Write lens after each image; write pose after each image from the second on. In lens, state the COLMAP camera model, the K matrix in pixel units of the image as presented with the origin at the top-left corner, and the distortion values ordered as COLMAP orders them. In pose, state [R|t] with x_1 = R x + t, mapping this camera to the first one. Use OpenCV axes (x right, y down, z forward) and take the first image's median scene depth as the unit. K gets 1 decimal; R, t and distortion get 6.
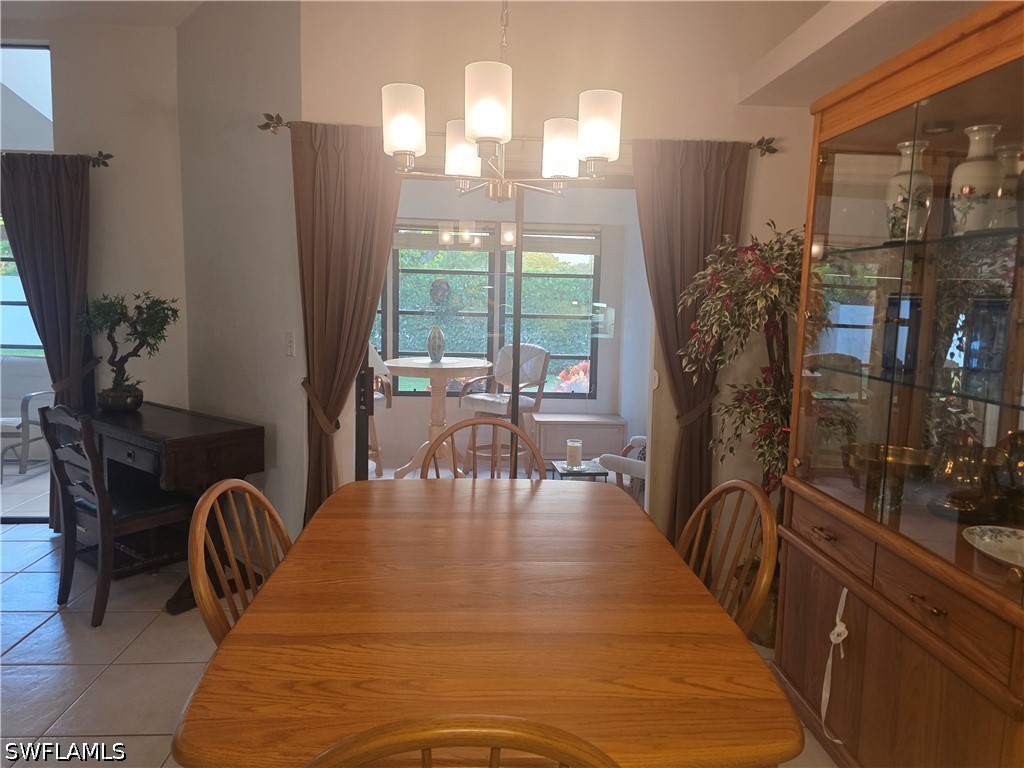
lens RADIAL K [[685.3, 0, 501.3], [0, 685.3, 366.5], [0, 0, 1]] dist [0.105164, -0.125791]
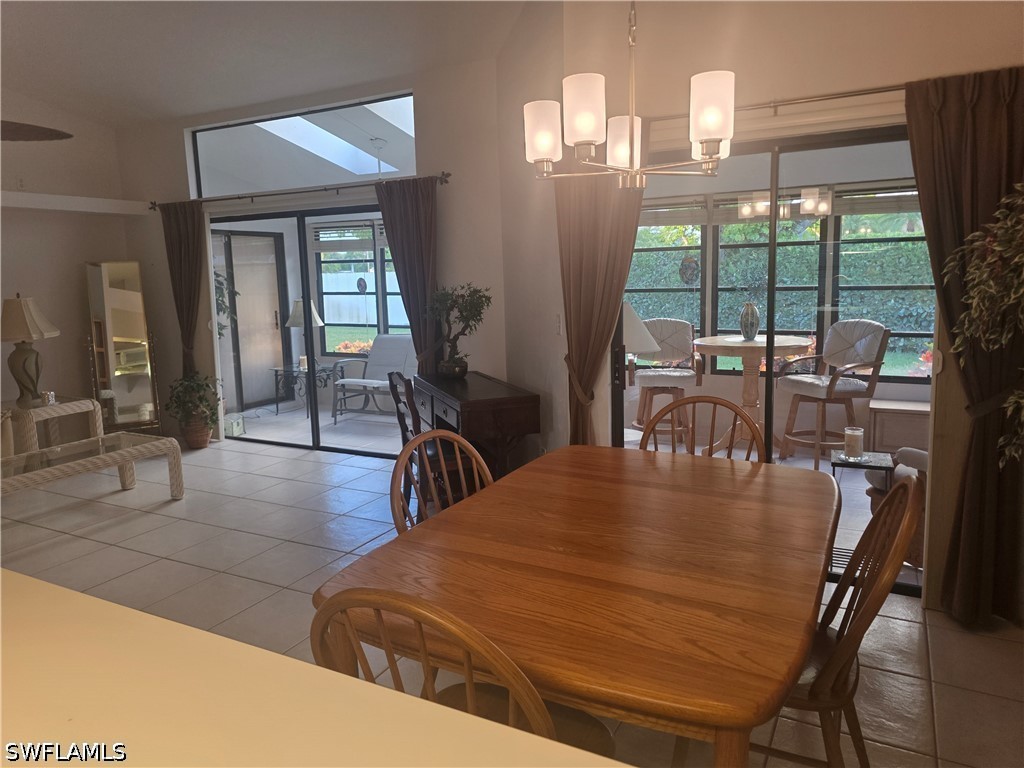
lens RADIAL K [[694.6, 0, 510.7], [0, 694.6, 362.8], [0, 0, 1]] dist [0.115947, -0.134489]
pose [[0.853155, 0.020709, -0.521246, 0.197928], [-0.007025, 0.999577, 0.028214, -0.000676], [0.521610, -0.020409, 0.852940, -0.017678]]
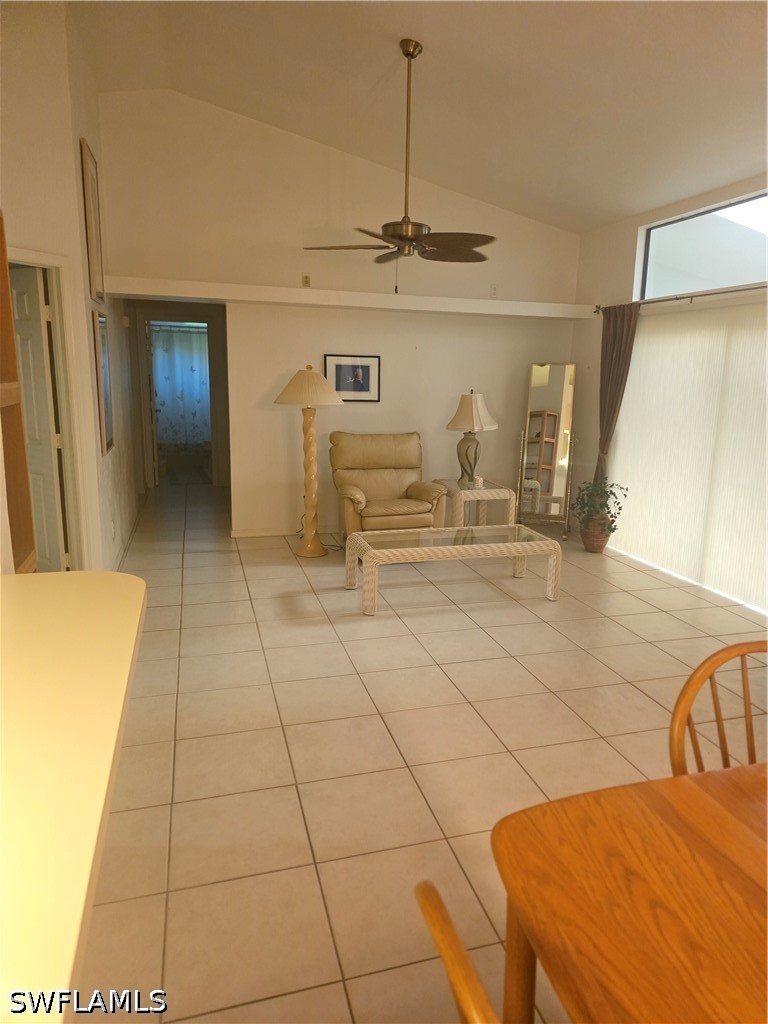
lens RADIAL K [[685.3, 0, 406.3], [0, 685.3, 505.3], [0, 0, 1]] dist [0.105164, -0.125791]
pose [[0.242492, 0.169940, -0.955153, 0.157919], [-0.120161, 0.982219, 0.144249, -0.041203], [0.962683, 0.079793, 0.258601, 0.145264]]
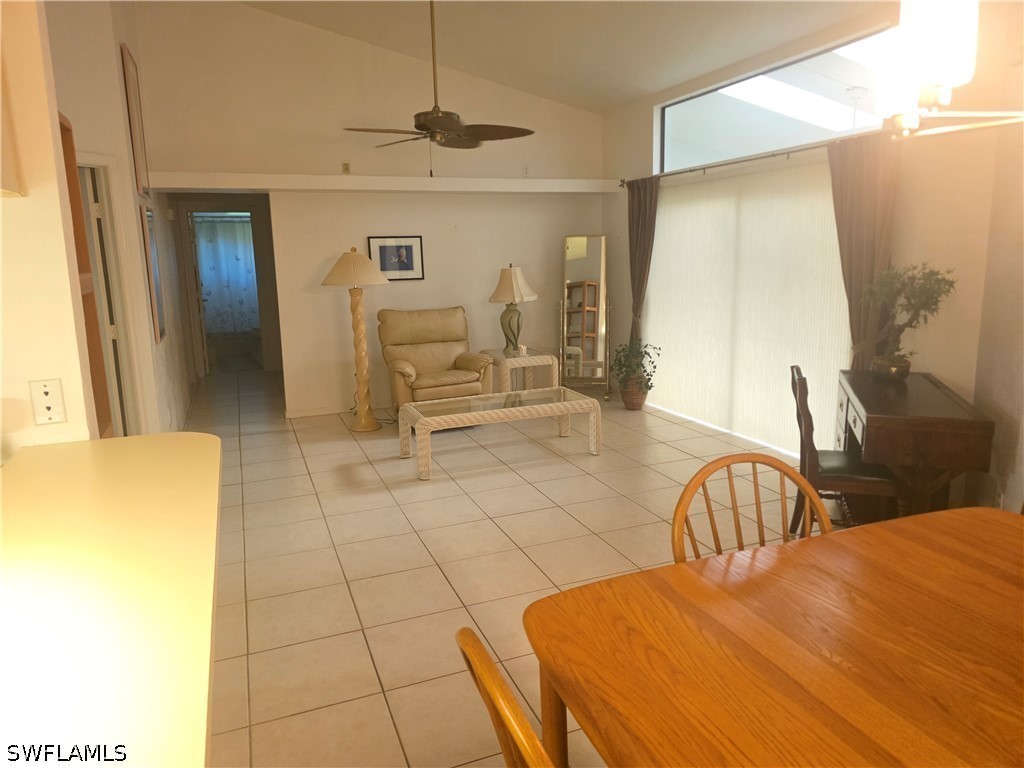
lens RADIAL K [[685.3, 0, 501.3], [0, 685.3, 366.5], [0, 0, 1]] dist [0.105164, -0.125791]
pose [[0.308629, 0.130704, -0.942159, 0.239842], [-0.067633, 0.991022, 0.115328, -0.034876], [0.948775, 0.028127, 0.314698, 0.138005]]
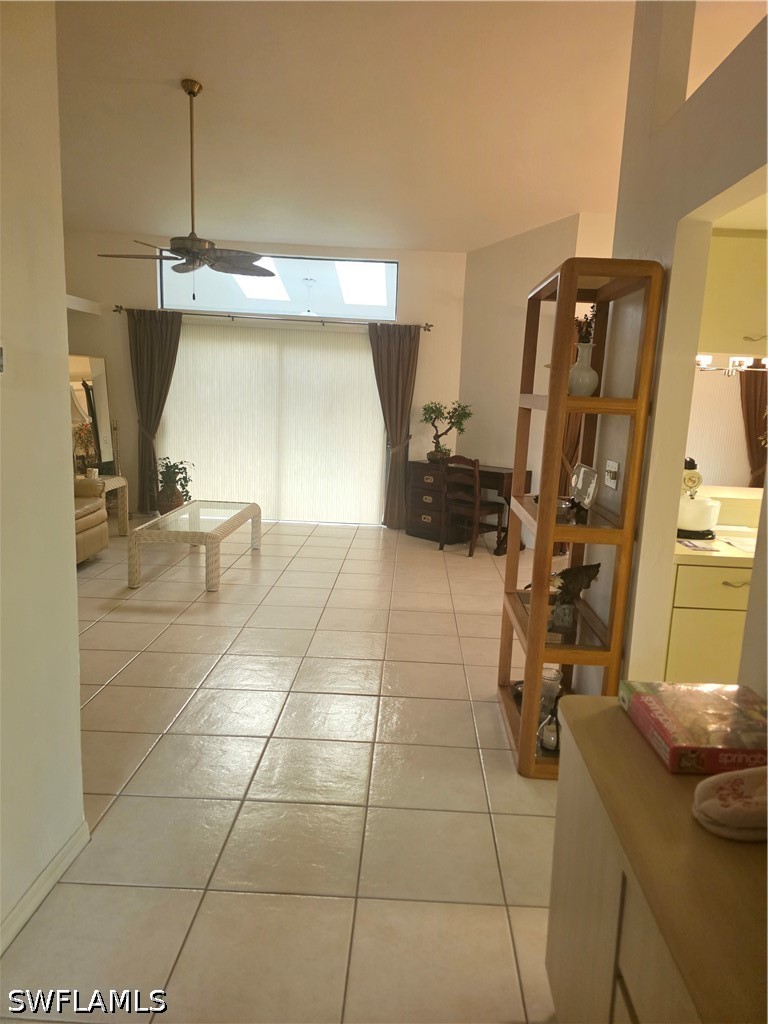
lens RADIAL K [[694.6, 0, 407.6], [0, 694.6, 508.5], [0, 0, 1]] dist [0.115947, -0.134489]
pose [[0.997708, 0.036548, -0.056948, -0.511450], [-0.033093, 0.997621, 0.060474, 0.074279], [0.059023, -0.058451, 0.996544, -0.900259]]
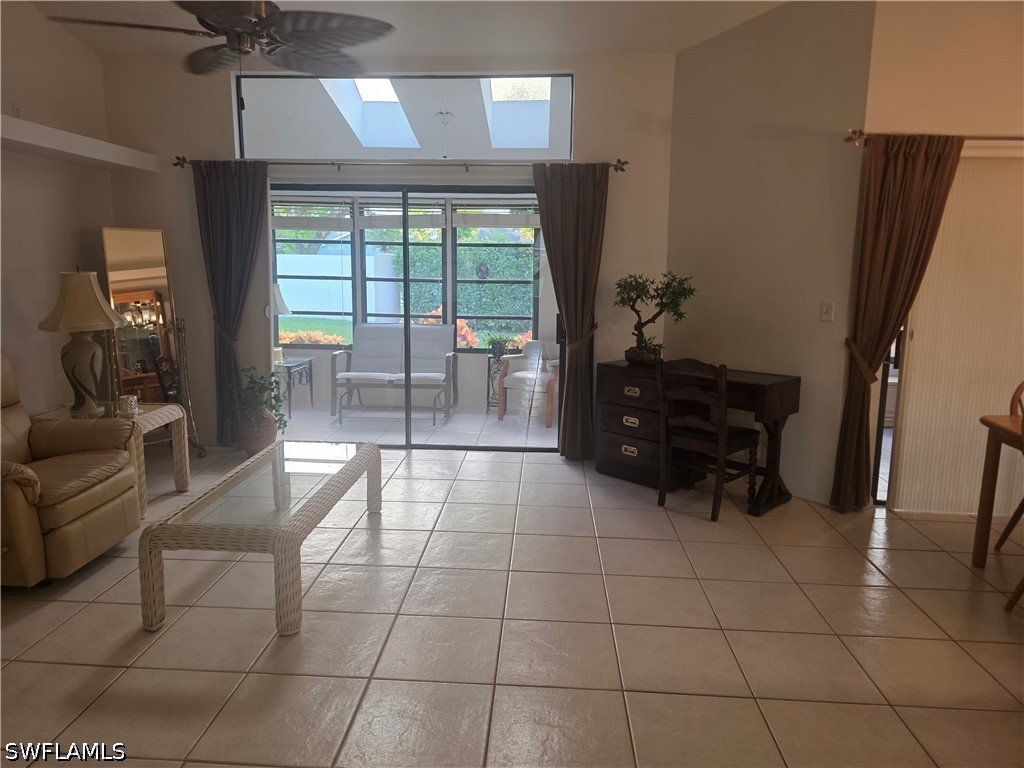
lens RADIAL K [[685.3, 0, 501.3], [0, 685.3, 366.5], [0, 0, 1]] dist [0.105164, -0.125791]
pose [[0.993136, 0.006319, -0.116790, -0.649523], [-0.001174, 0.999028, 0.044063, 0.010659], [0.116955, -0.043623, 0.992179, -0.282061]]
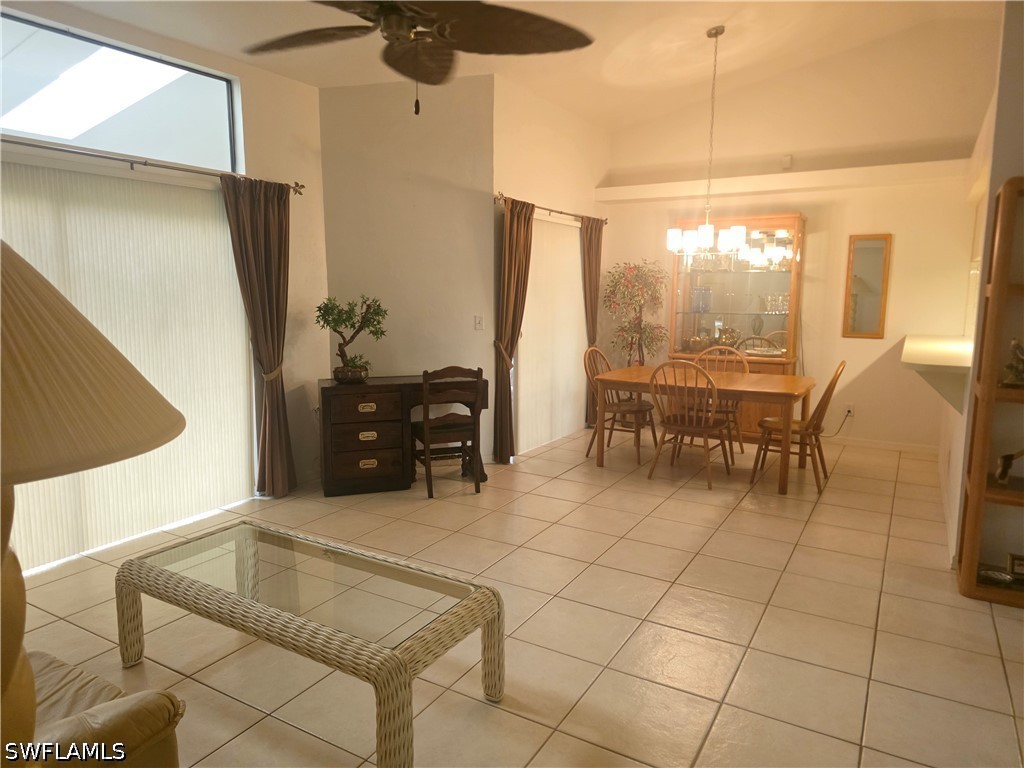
lens RADIAL K [[685.3, 0, 501.3], [0, 685.3, 366.5], [0, 0, 1]] dist [0.105164, -0.125791]
pose [[0.558079, -0.116117, 0.821623, -1.456802], [0.091233, 0.992744, 0.078333, -0.045196], [-0.824757, 0.031243, 0.564623, 0.010289]]
